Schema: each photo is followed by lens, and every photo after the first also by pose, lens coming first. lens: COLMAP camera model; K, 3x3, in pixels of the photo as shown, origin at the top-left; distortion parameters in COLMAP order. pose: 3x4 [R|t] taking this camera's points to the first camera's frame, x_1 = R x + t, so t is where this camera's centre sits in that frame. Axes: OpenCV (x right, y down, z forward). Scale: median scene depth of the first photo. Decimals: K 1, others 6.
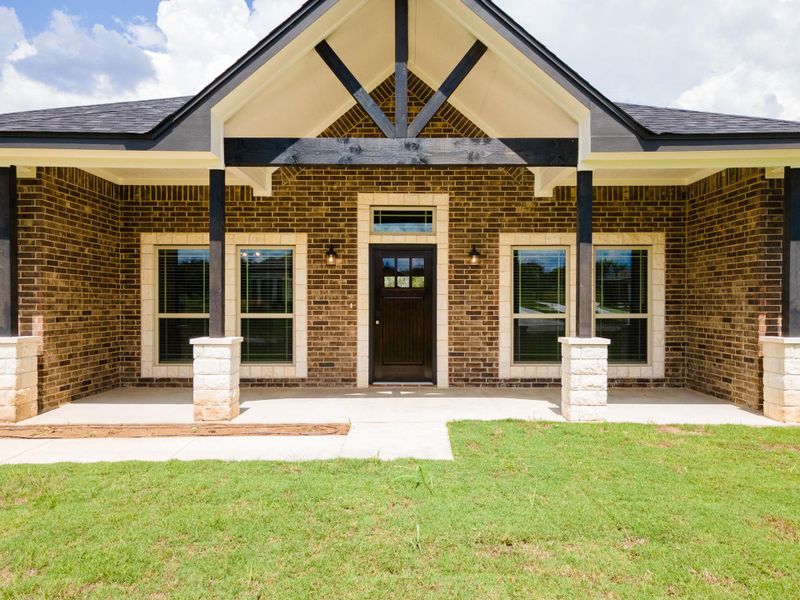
lens RADIAL K [[615.3, 0, 400.3], [0, 615.3, 306.1], [0, 0, 1]] dist [0.027647, -0.000152]
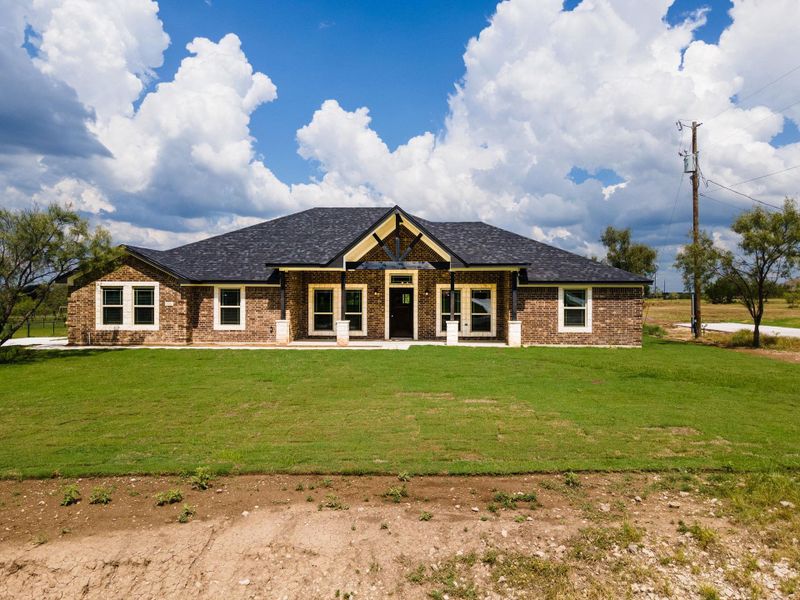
lens RADIAL K [[615.3, 0, 400.6], [0, 615.3, 298.6], [0, 0, 1]] dist [0.027647, -0.000152]
pose [[0.998378, 0.001249, -0.056927, 0.157684], [-0.001418, 0.999995, -0.002934, -0.044446], [0.056923, 0.003010, 0.998374, -1.766559]]
